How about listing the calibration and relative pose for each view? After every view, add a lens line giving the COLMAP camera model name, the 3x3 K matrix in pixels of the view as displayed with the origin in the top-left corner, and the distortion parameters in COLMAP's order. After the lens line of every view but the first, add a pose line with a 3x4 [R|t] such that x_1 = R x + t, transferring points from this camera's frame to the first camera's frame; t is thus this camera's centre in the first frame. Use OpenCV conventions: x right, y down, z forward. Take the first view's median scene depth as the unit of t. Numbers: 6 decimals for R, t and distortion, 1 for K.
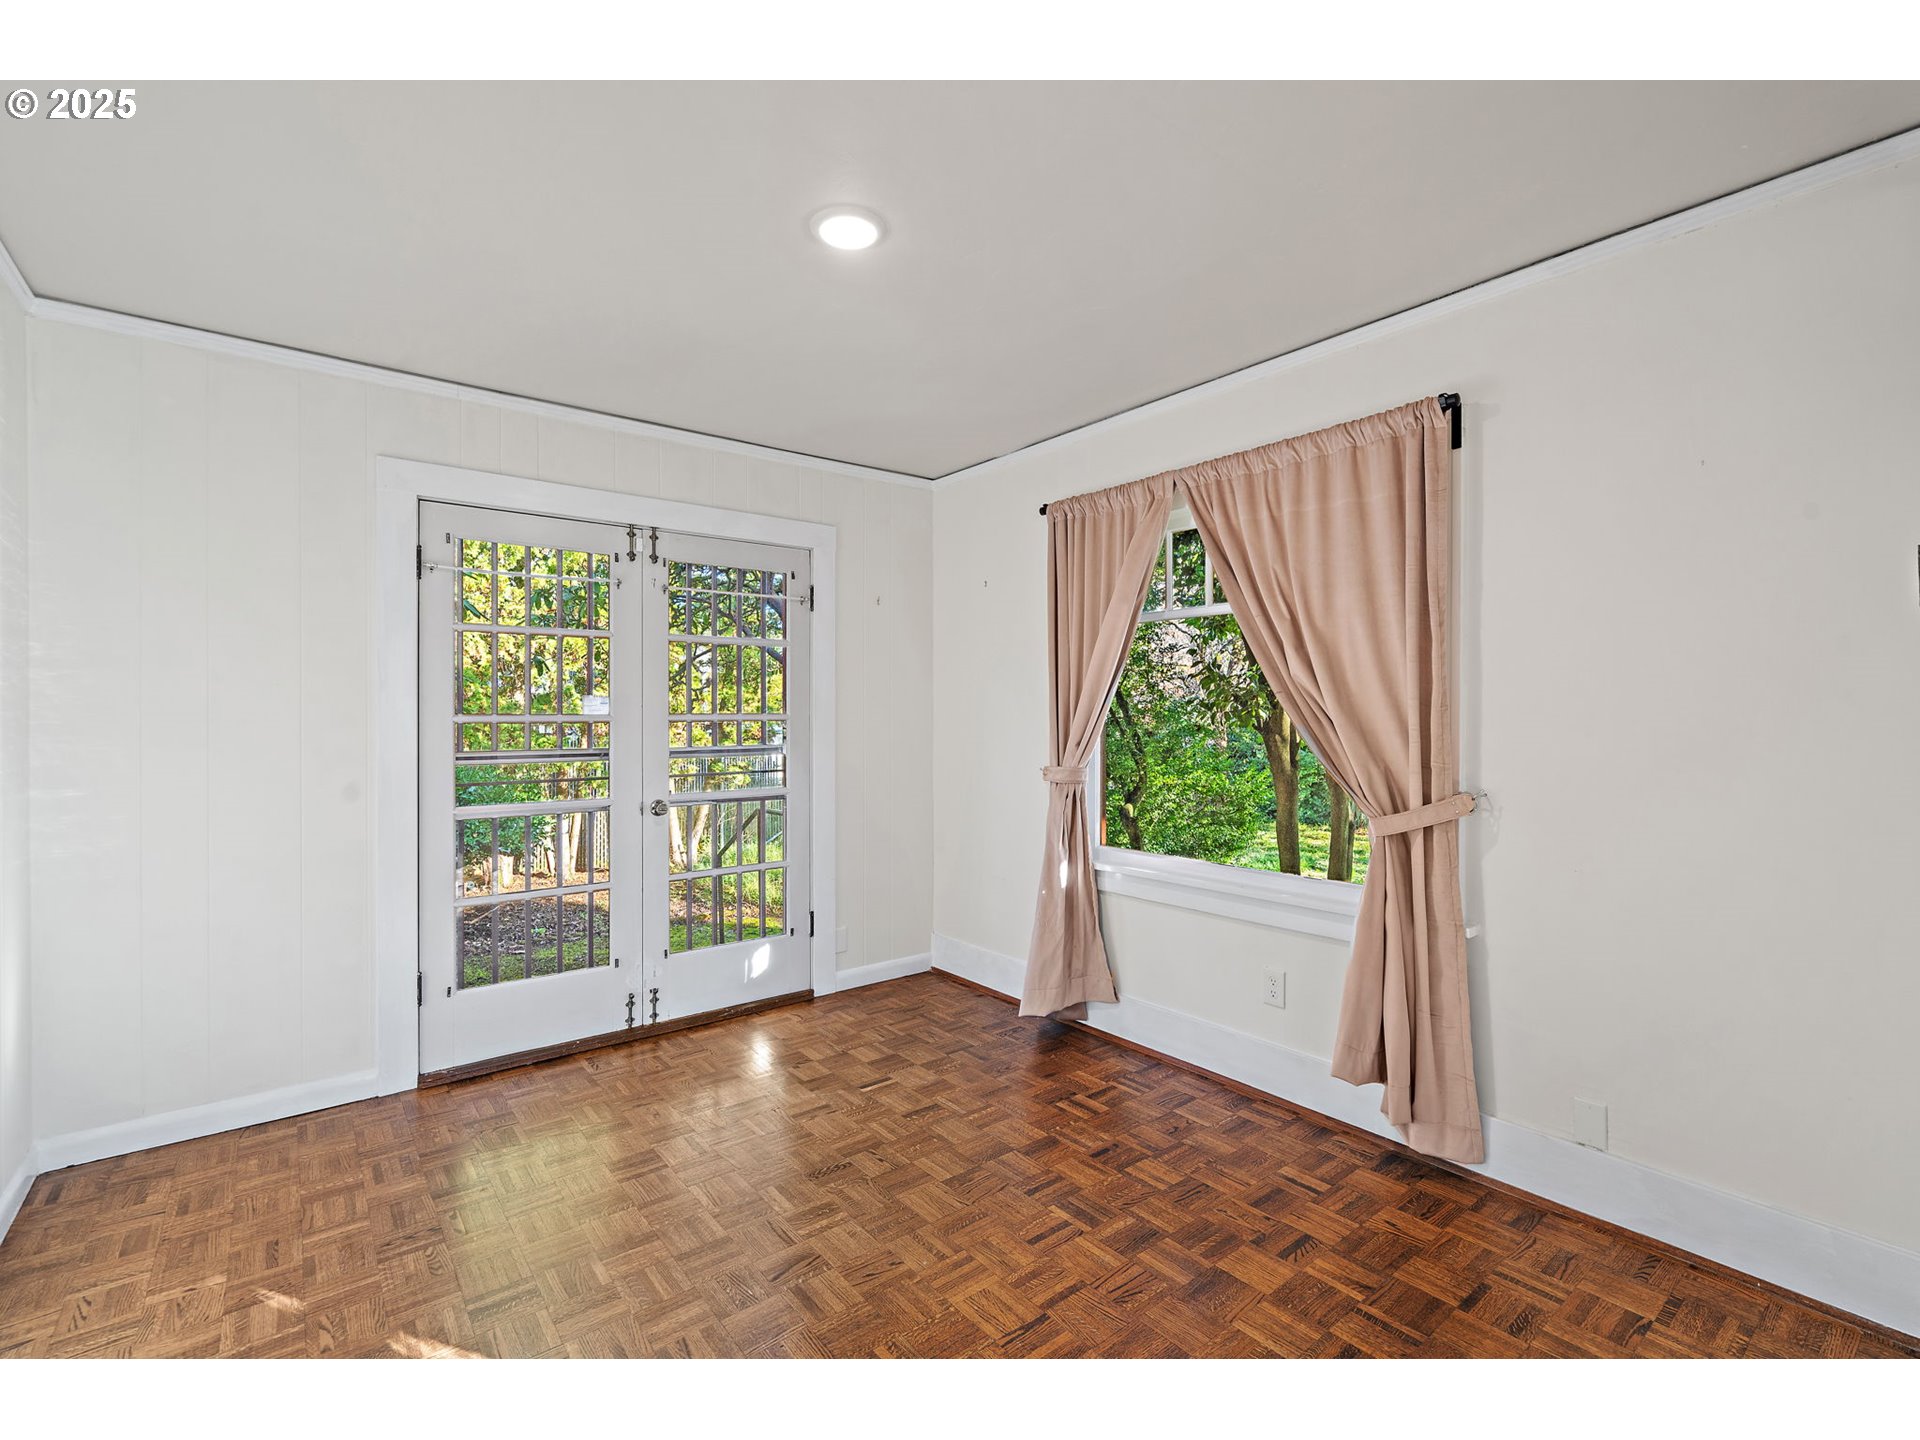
lens RADIAL K [[876.8, 0, 946.6], [0, 876.8, 721.1], [0, 0, 1]] dist [-0.009715, 0.000174]
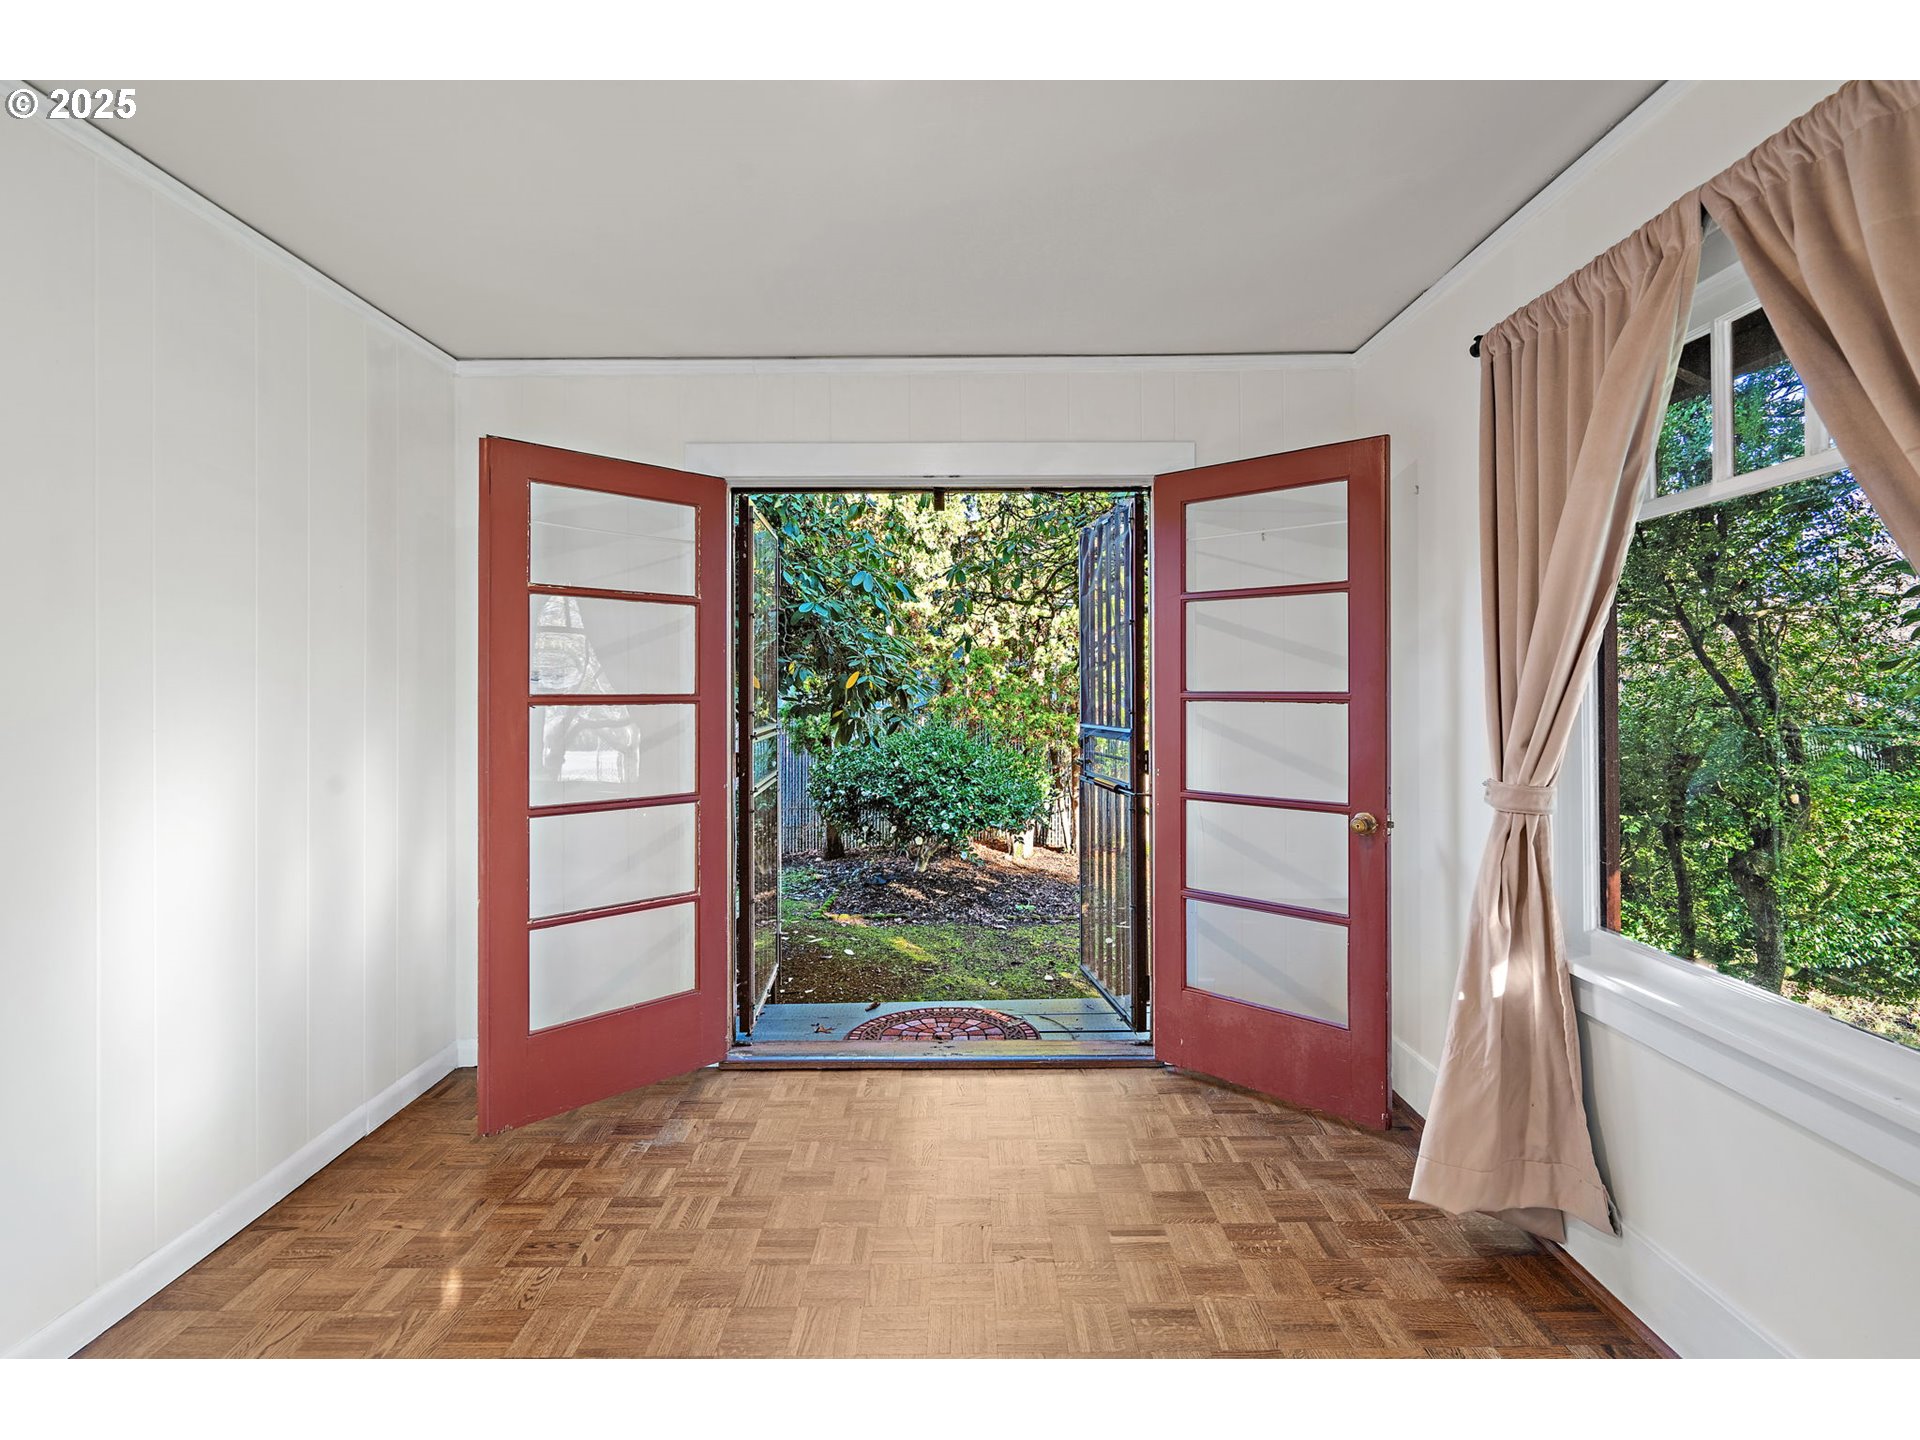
lens RADIAL K [[876.8, 0, 952.0], [0, 876.8, 687.0], [0, 0, 1]] dist [-0.009715, 0.000174]
pose [[0.783764, -0.007659, -0.621012, 0.208280], [0.000281, 0.999928, -0.011978, -0.004196], [0.621059, 0.009214, 0.783710, 0.335573]]
